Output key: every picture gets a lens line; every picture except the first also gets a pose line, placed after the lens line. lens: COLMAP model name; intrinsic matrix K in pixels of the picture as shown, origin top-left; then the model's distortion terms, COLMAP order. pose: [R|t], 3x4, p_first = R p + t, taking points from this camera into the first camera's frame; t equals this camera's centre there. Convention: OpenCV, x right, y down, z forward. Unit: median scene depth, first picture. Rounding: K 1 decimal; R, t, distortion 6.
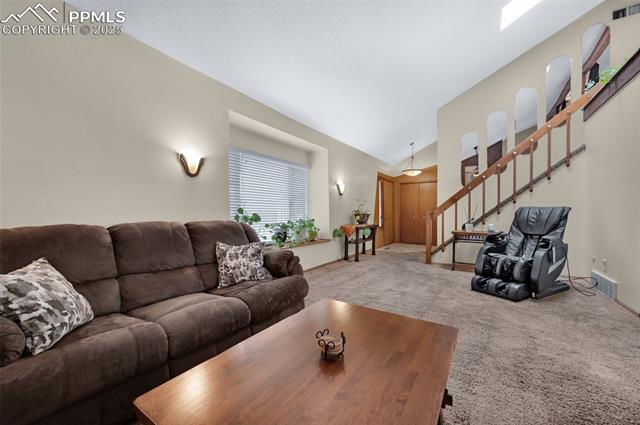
lens RADIAL K [[256.6, 0, 338.0], [0, 256.6, 213.8], [0, 0, 1]] dist [-0.000607, -0.000781]
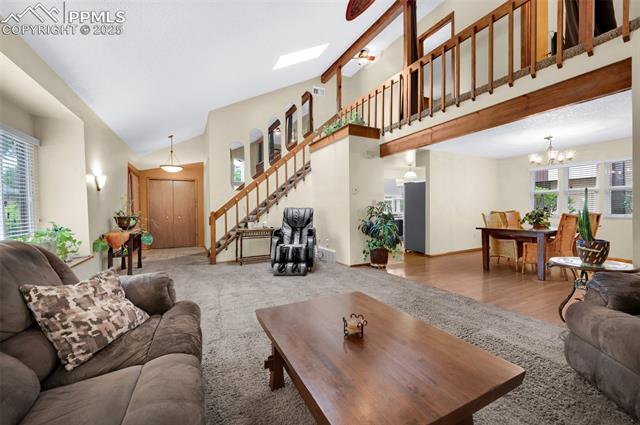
lens RADIAL K [[256.6, 0, 320.7], [0, 256.6, 212.5], [0, 0, 1]] dist [-0.000607, -0.000781]
pose [[0.513477, -0.019786, 0.857875, -0.387542], [0.016387, 0.999778, 0.013250, -0.017810], [-0.857947, 0.007254, 0.513687, 0.170701]]
